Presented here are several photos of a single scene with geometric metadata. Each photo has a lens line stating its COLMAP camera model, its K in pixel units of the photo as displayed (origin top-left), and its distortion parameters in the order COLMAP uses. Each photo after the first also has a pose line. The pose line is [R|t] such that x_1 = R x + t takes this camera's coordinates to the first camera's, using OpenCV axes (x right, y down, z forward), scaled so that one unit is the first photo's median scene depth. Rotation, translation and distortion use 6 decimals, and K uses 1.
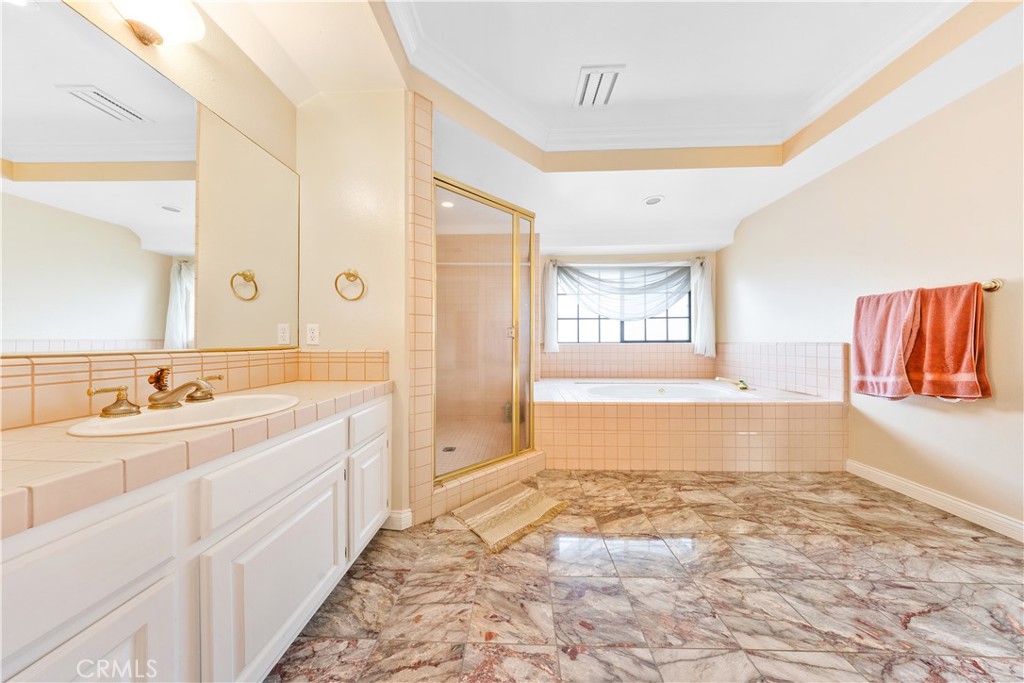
lens RADIAL K [[300.0, 0, 507.7], [0, 300.0, 342.4], [0, 0, 1]] dist [-0.001734, 0.000229]
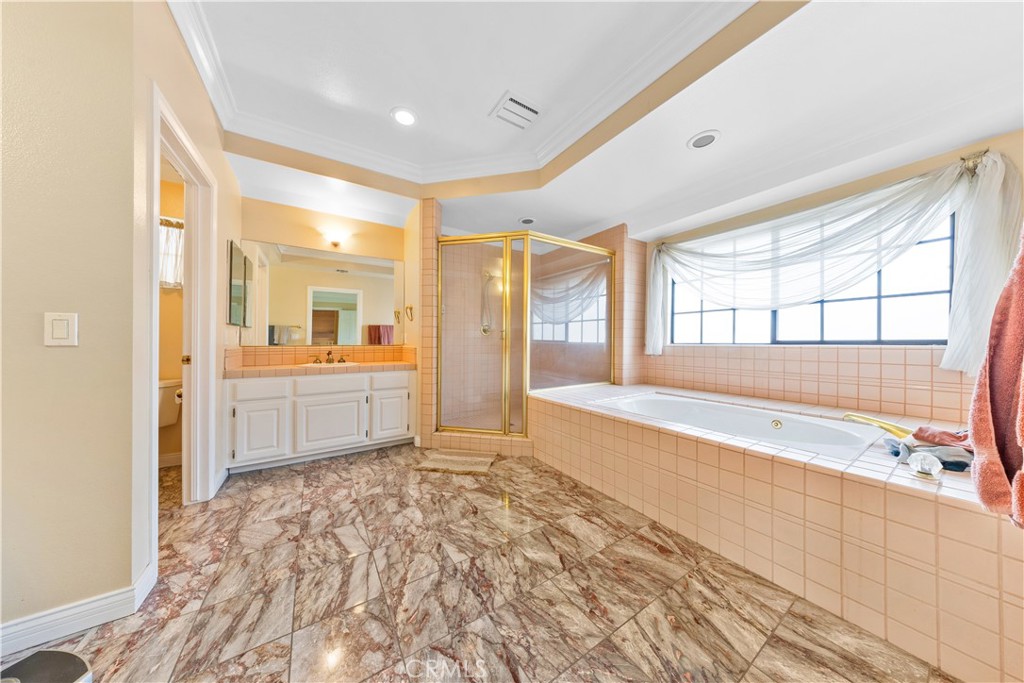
lens RADIAL K [[300.0, 0, 512.1], [0, 300.0, 340.6], [0, 0, 1]] dist [-0.001734, 0.000229]
pose [[0.578603, -0.001122, -0.815609, 1.295748], [-0.001759, 0.999995, -0.002624, -0.007339], [0.815608, 0.002953, 0.578598, 0.379933]]
